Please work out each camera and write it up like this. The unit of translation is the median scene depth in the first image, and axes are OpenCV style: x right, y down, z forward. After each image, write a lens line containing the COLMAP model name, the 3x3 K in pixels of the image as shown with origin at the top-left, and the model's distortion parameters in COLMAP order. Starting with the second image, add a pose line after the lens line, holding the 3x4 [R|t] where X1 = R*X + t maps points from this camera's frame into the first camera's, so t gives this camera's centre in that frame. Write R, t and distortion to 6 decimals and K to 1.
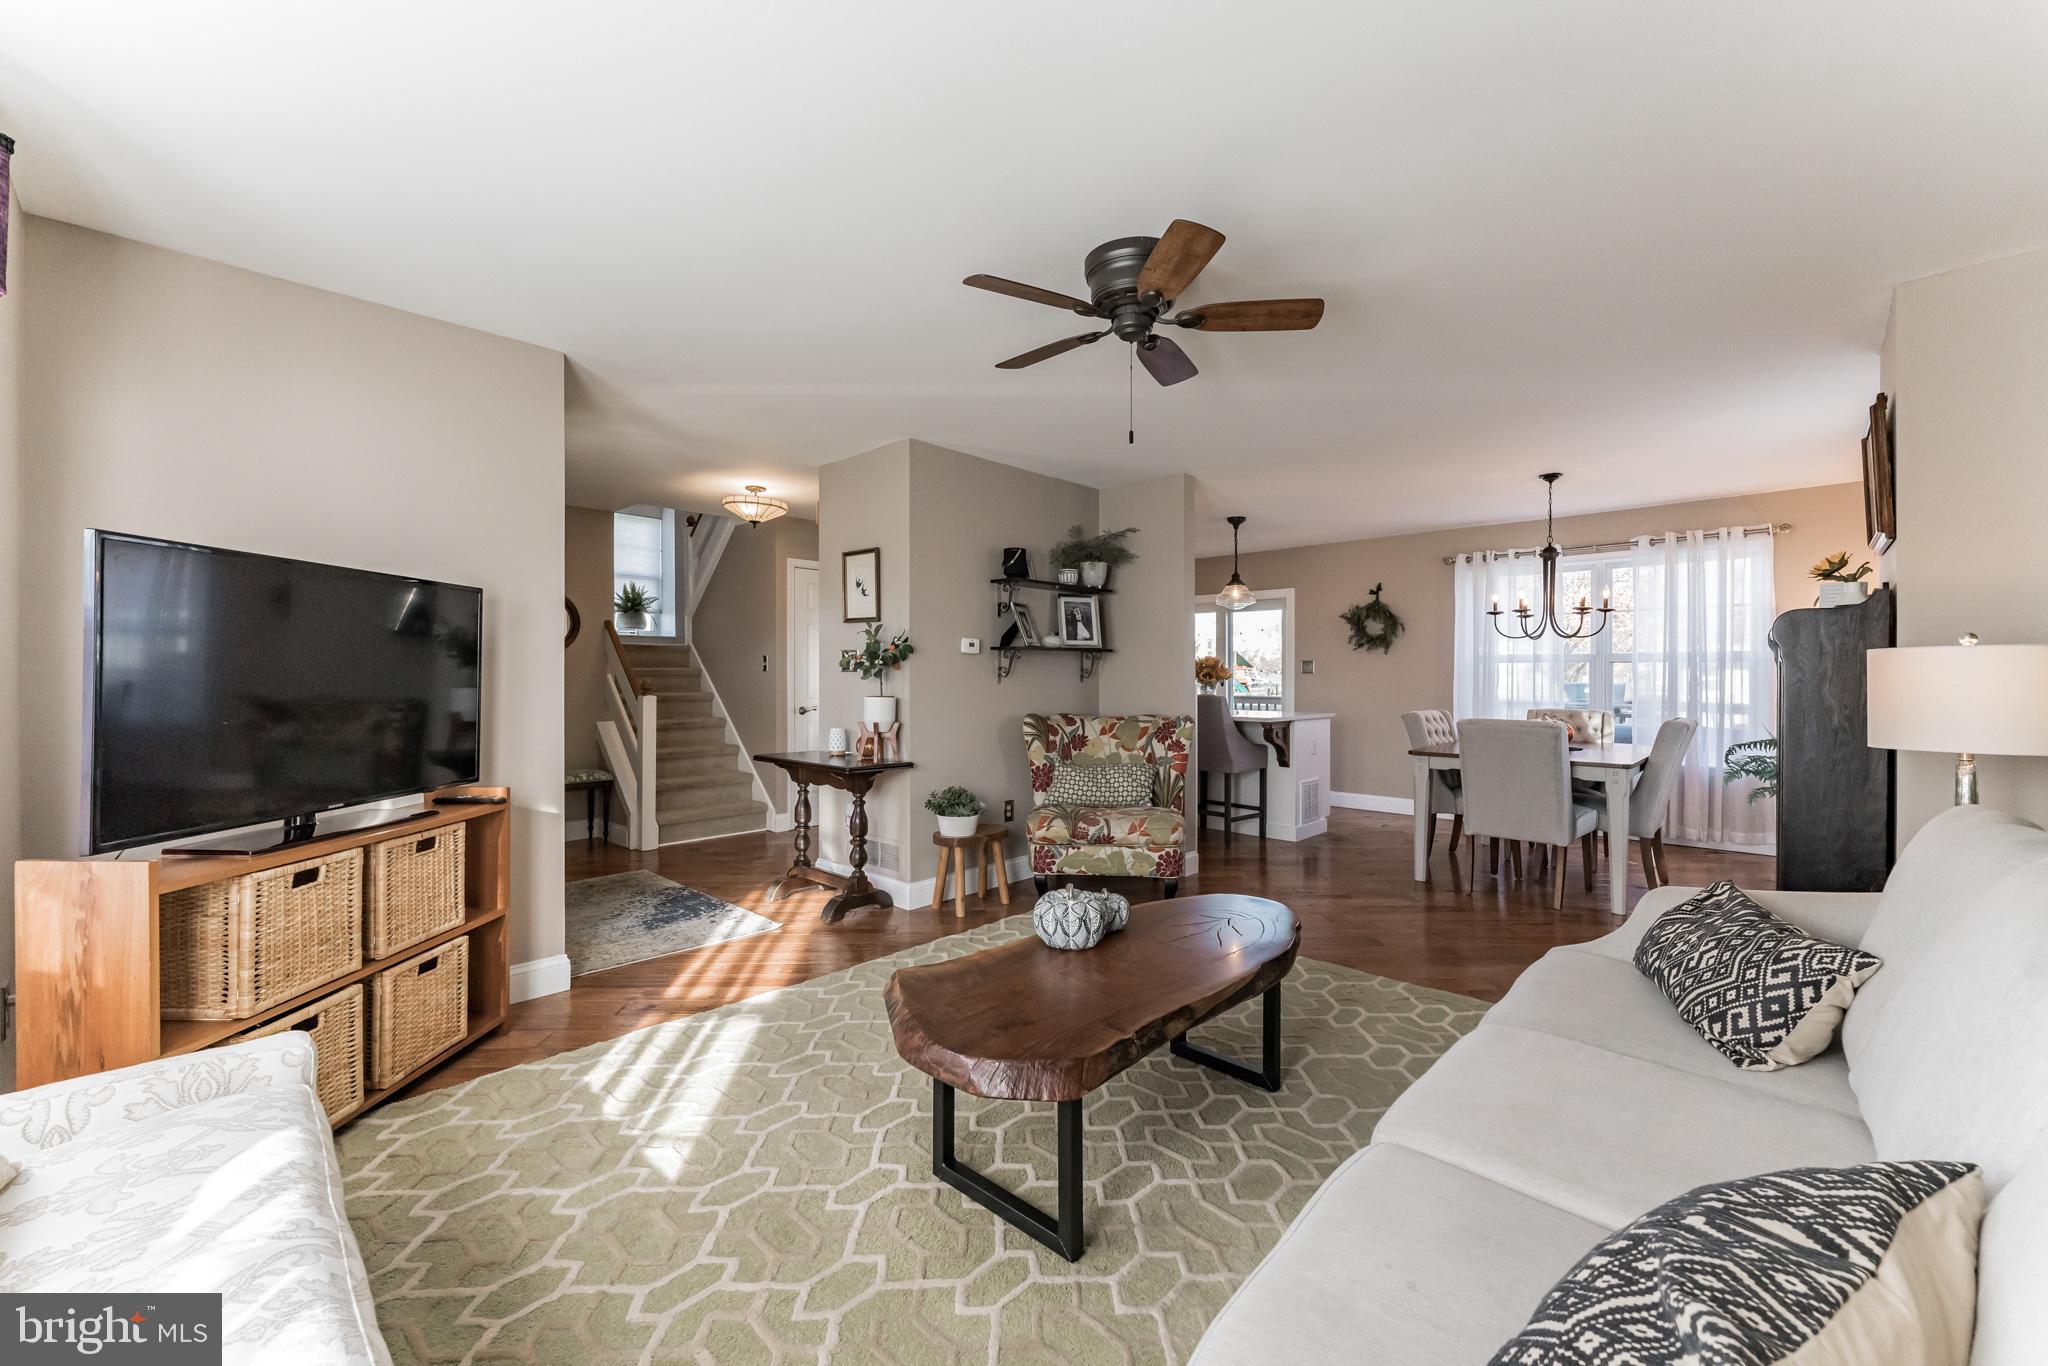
lens RADIAL K [[817.7, 0, 1012.6], [0, 817.7, 675.5], [0, 0, 1]] dist [-0.001731, -0.000082]
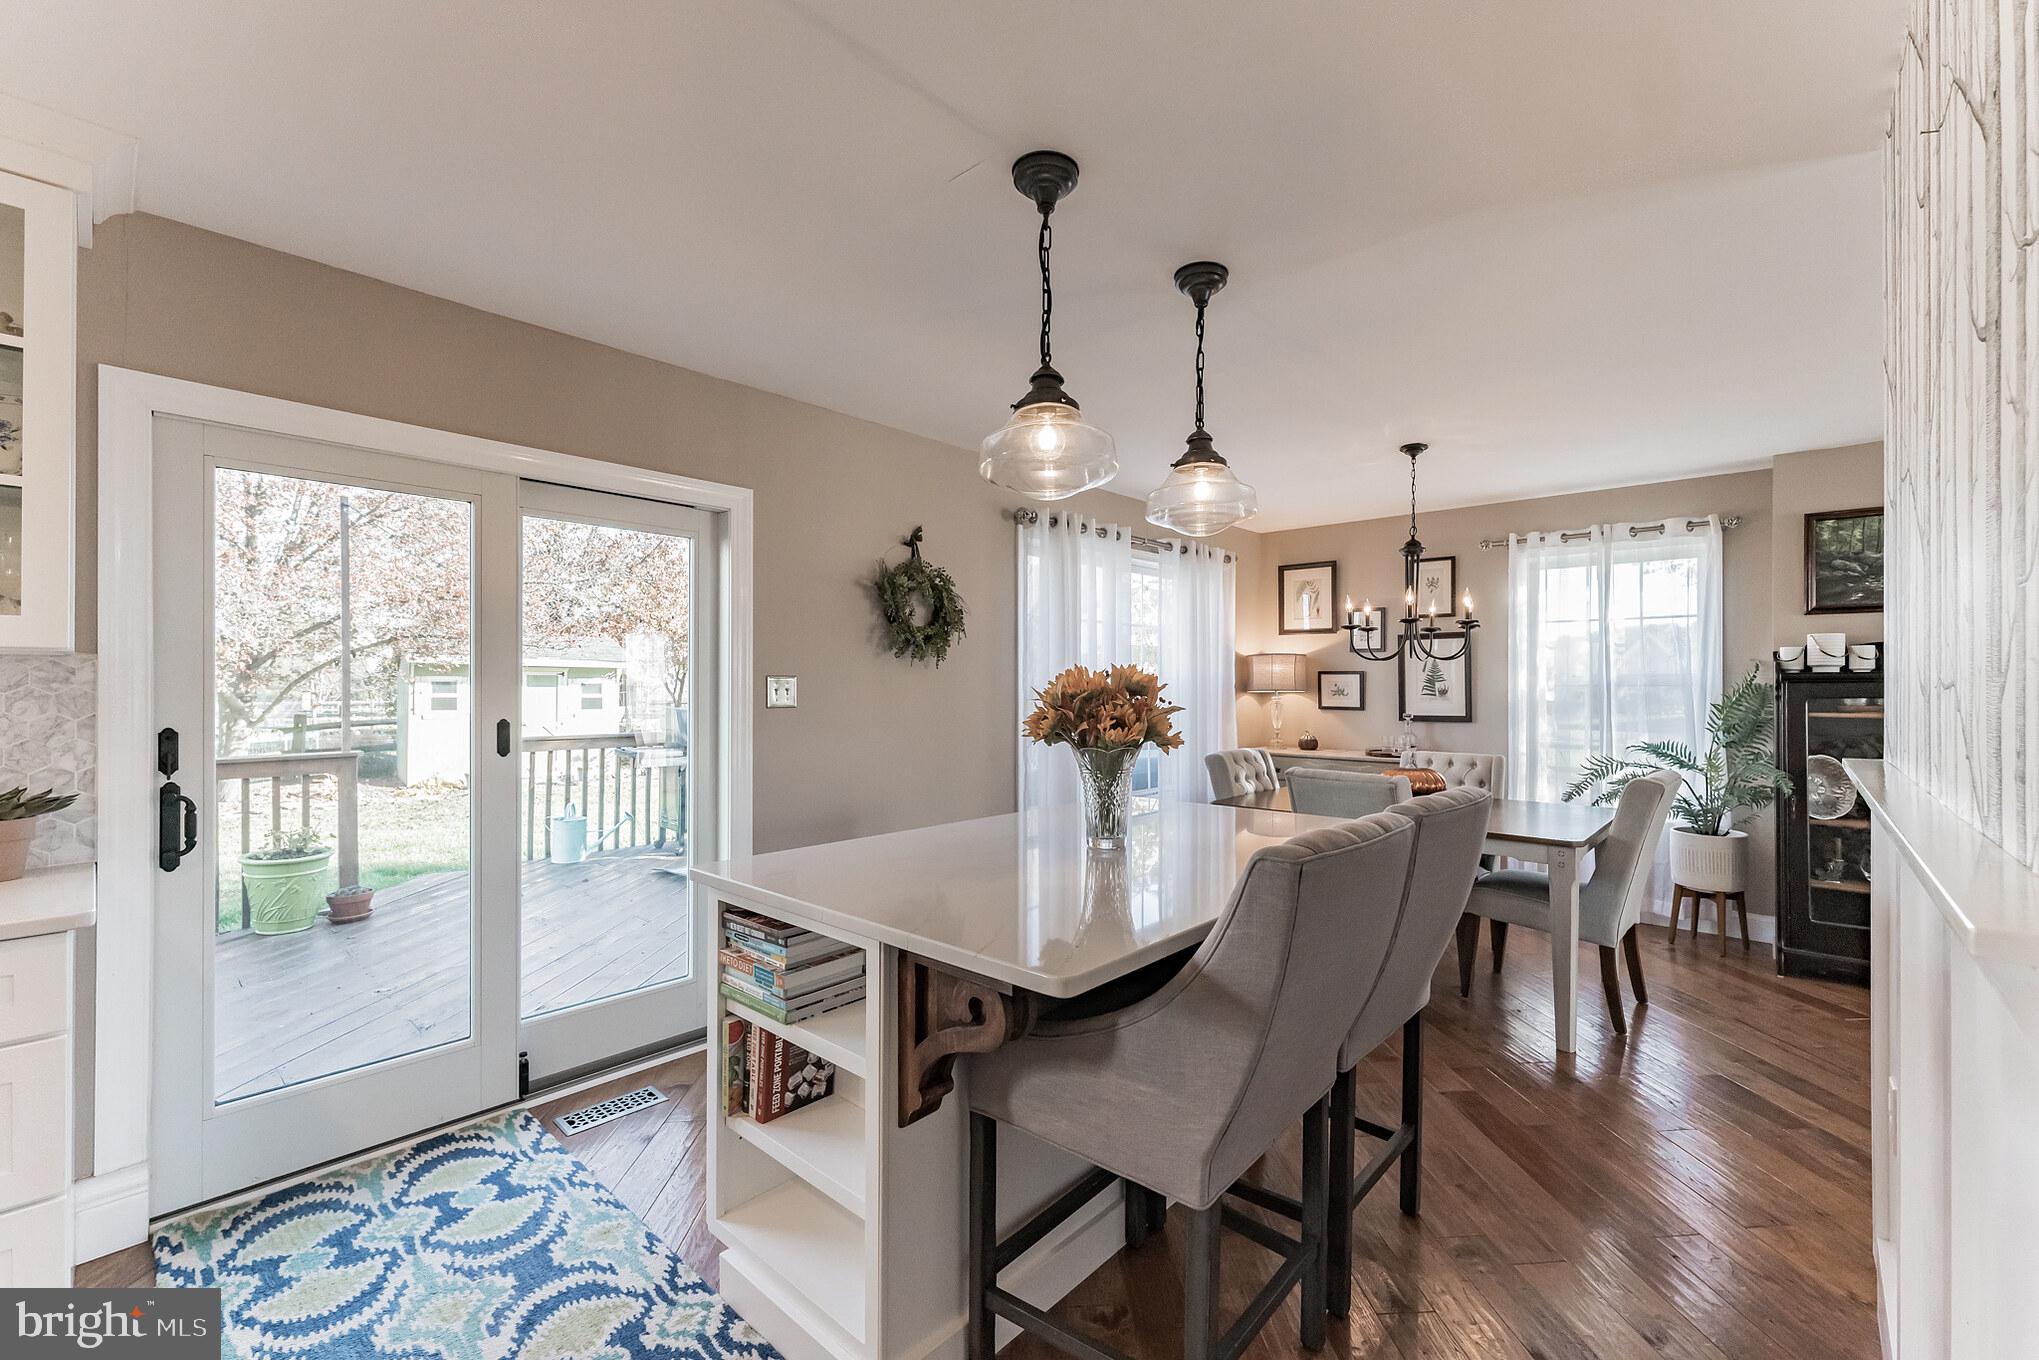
lens RADIAL K [[832.4, 0, 1049.2], [0, 832.4, 691.2], [0, 0, 1]] dist [-0.000610, -0.000110]
pose [[-0.041674, -0.003914, 0.999124, -0.082615], [-0.004835, 0.999981, 0.003715, -0.014385], [-0.999120, -0.004676, -0.041692, 1.070238]]
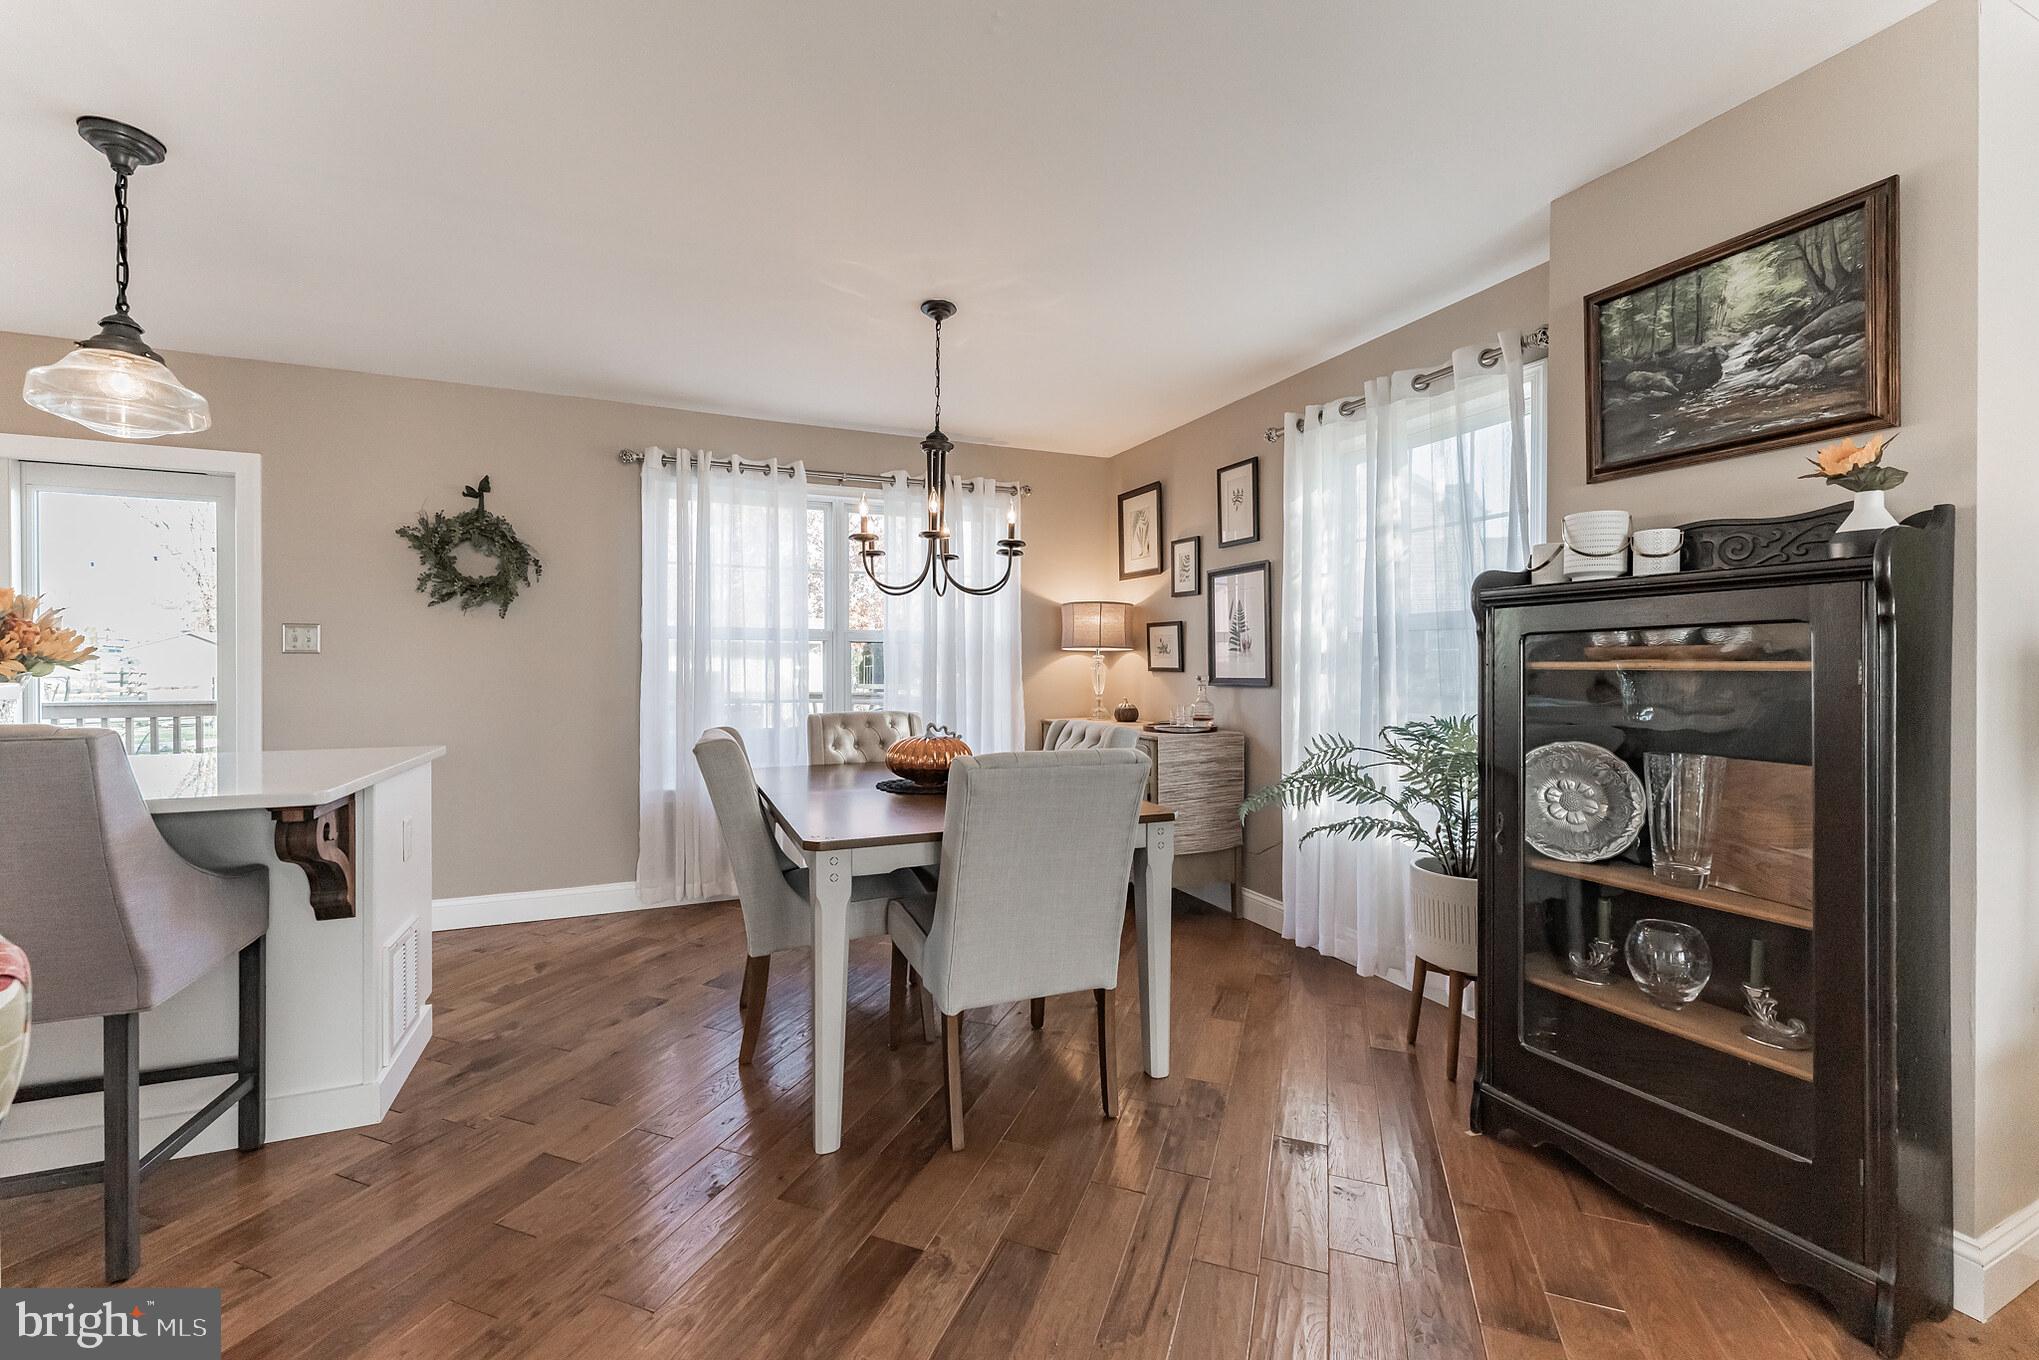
lens RADIAL K [[814.2, 0, 1008.2], [0, 814.2, 672.6], [0, 0, 1]] dist [-0.001731, -0.000082]
pose [[0.387528, -0.005491, 0.921842, 0.119814], [-0.006315, 0.999943, 0.008611, 0.003401], [-0.921836, -0.009158, 0.387471, 0.569069]]
